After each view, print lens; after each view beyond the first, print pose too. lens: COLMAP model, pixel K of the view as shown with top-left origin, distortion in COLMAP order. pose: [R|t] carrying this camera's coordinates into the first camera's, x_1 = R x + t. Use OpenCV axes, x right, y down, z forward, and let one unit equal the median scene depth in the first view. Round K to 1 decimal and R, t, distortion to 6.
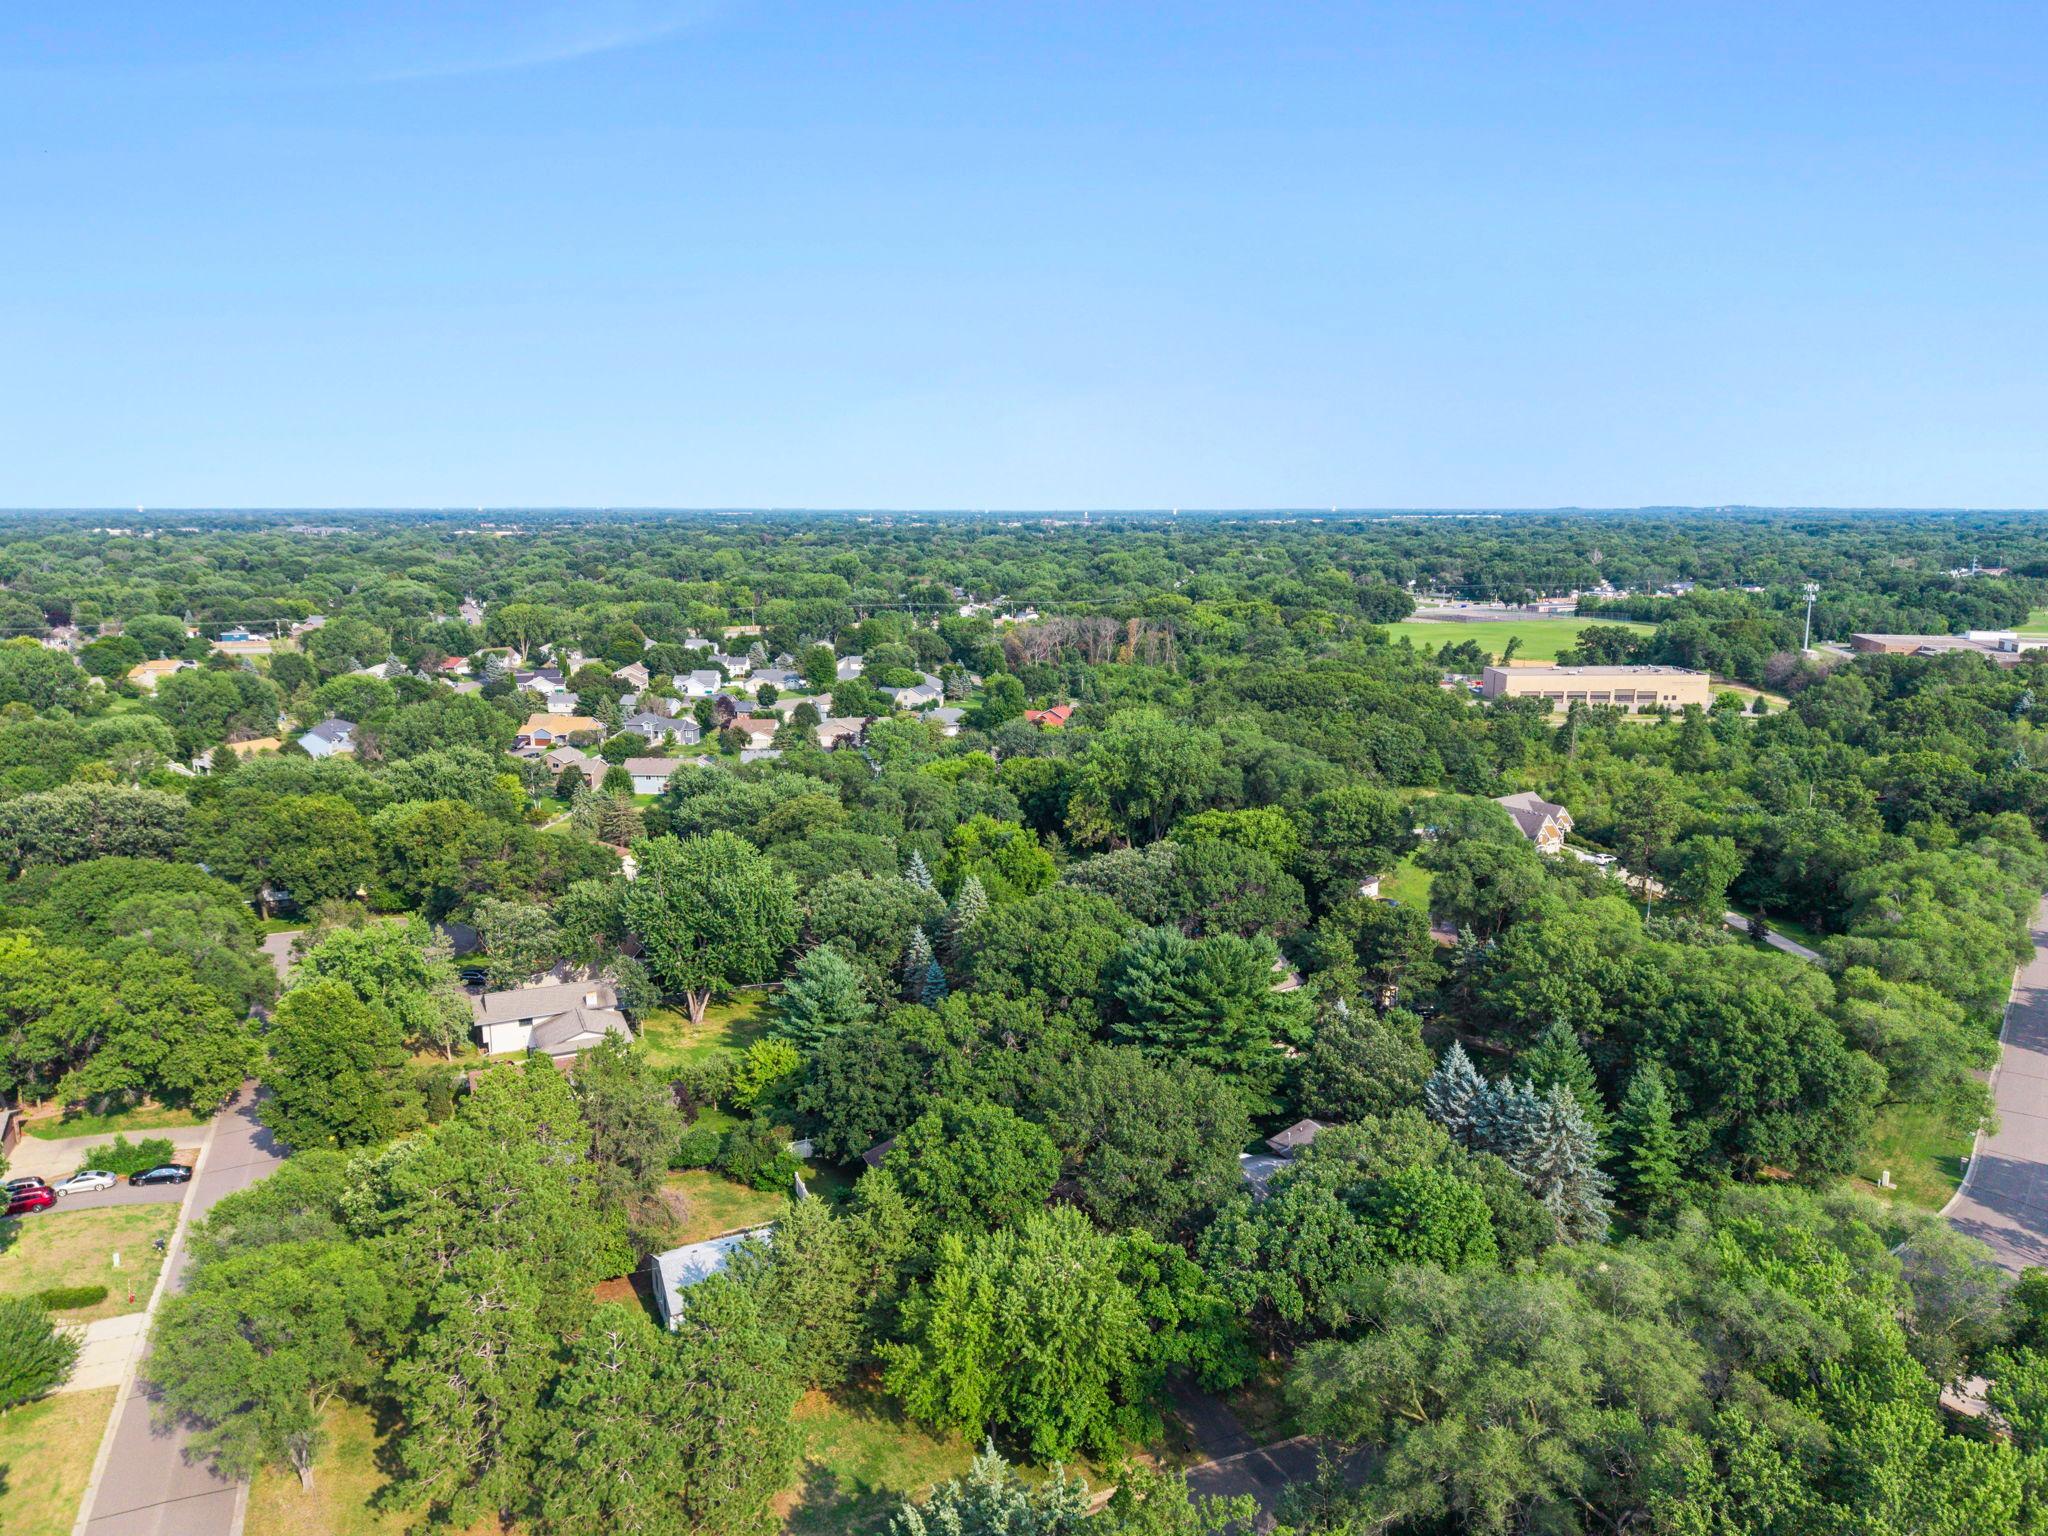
lens RADIAL K [[1374.8, 0, 1013.8], [0, 1374.8, 757.7], [0, 0, 1]] dist [0.050733, -0.056794]
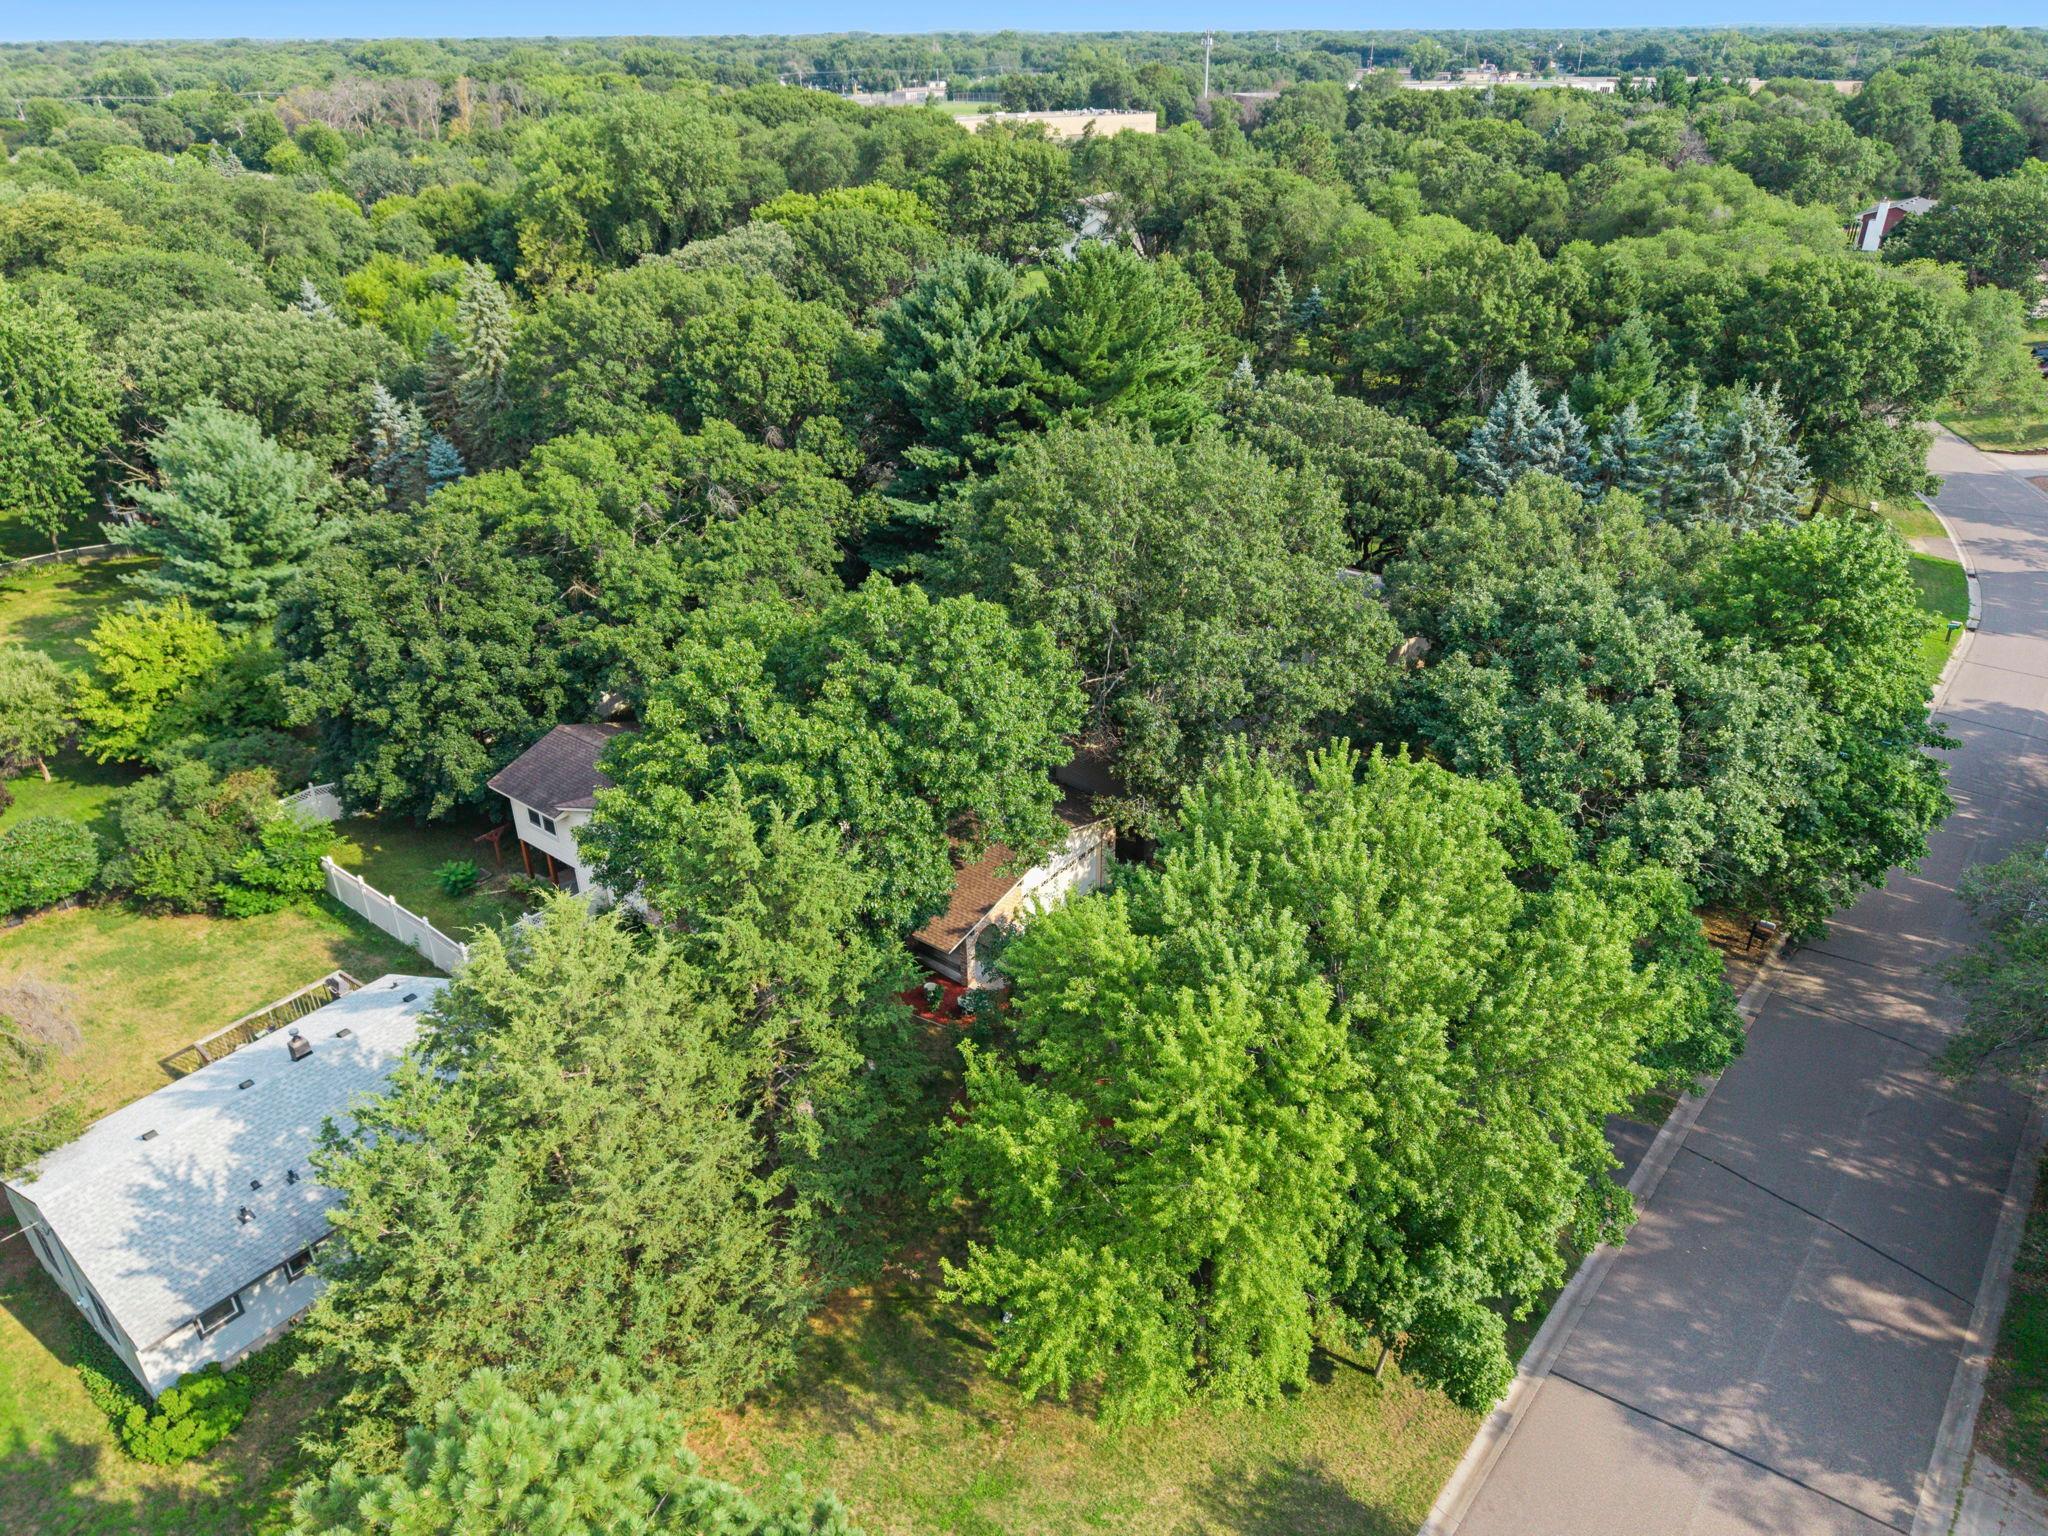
lens RADIAL K [[1374.8, 0, 1020.6], [0, 1374.8, 773.7], [0, 0, 1]] dist [0.050733, -0.056794]
pose [[0.888009, -0.222631, 0.402338, -0.126880], [0.088988, 0.941641, 0.324643, 0.146030], [-0.451134, -0.252482, 0.855997, 0.510169]]
